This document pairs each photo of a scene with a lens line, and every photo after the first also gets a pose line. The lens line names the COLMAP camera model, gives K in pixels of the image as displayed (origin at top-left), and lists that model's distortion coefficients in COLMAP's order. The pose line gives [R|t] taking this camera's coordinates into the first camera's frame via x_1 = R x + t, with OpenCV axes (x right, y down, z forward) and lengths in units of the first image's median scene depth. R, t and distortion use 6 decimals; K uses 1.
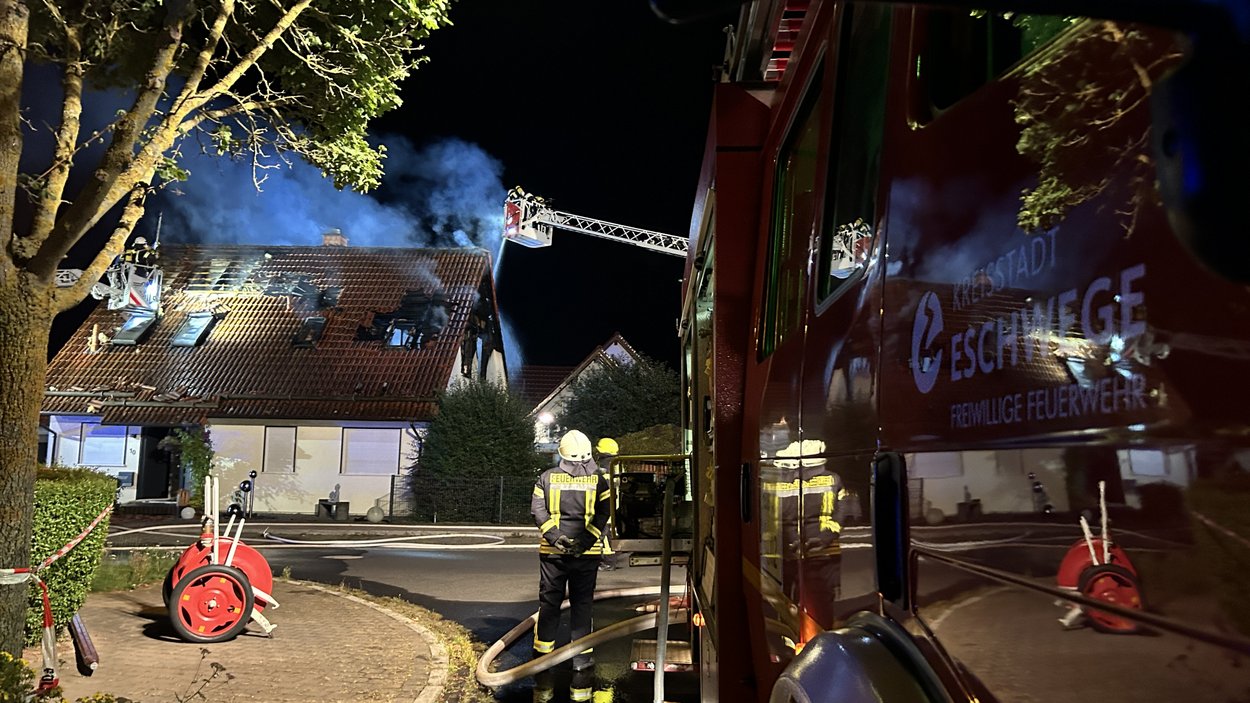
lens RADIAL K [[932.8, 0, 613.8], [0, 932.8, 351.7], [0, 0, 1]] dist [0.049520, -0.049722]
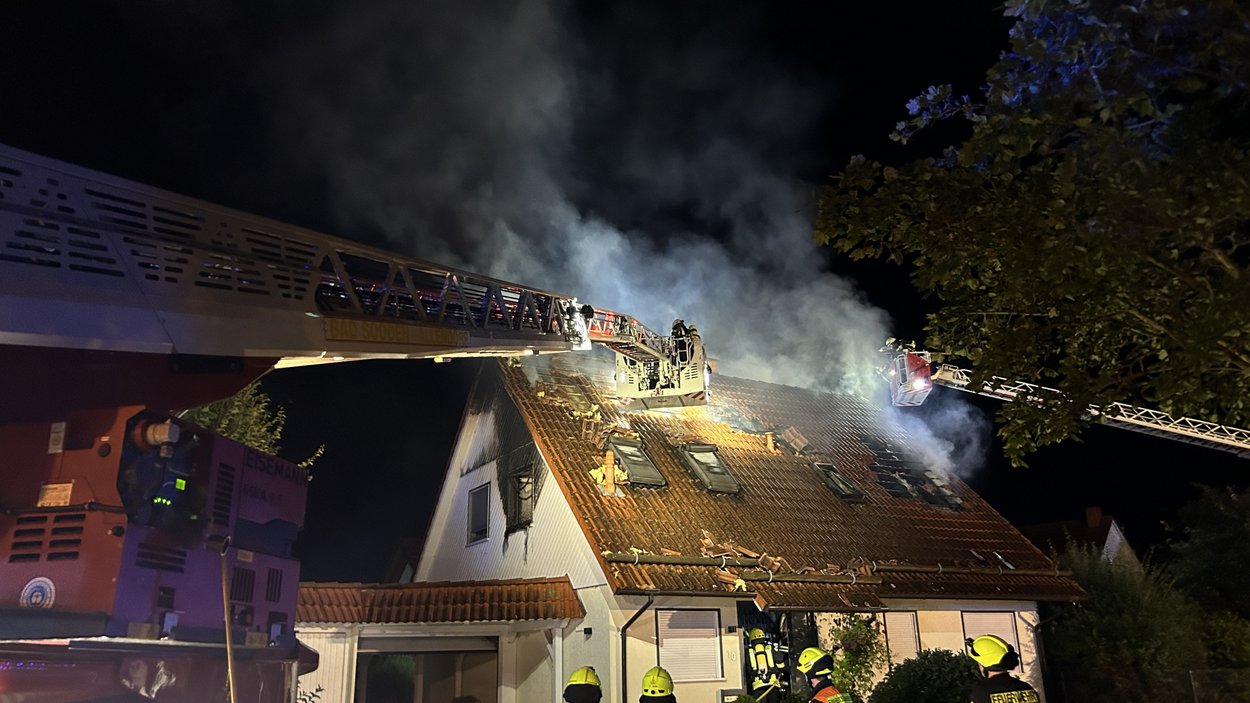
lens RADIAL K [[932.8, 0, 636.8], [0, 932.8, 352.2], [0, 0, 1]] dist [0.049520, -0.049722]
pose [[0.826193, 0.135341, 0.546889, -0.933371], [-0.021007, 0.977442, -0.210156, 0.040046], [-0.562995, 0.162141, 0.810399, 0.484783]]
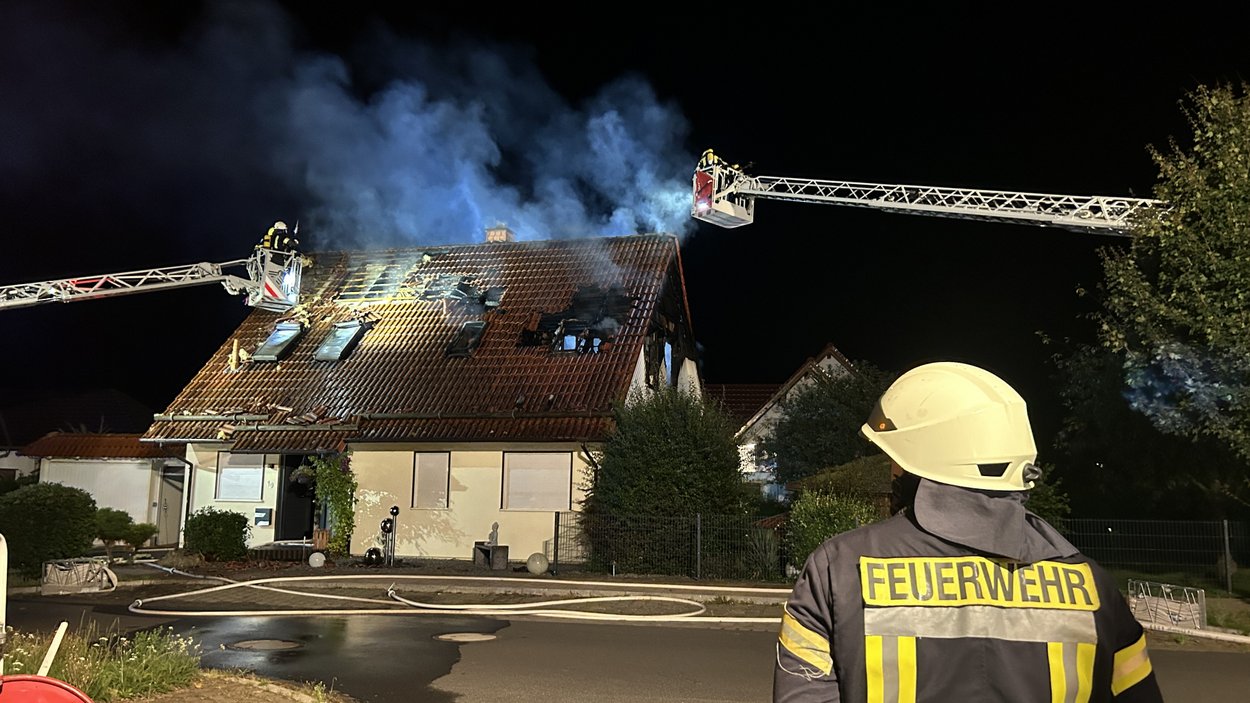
lens RADIAL K [[932.8, 0, 626.0], [0, 932.8, 358.3], [0, 0, 1]] dist [0.049520, -0.049722]
pose [[0.979565, -0.035456, -0.197977, -0.022023], [0.030328, 0.999123, -0.028877, 0.025996], [0.198828, 0.022283, 0.979781, 0.225021]]
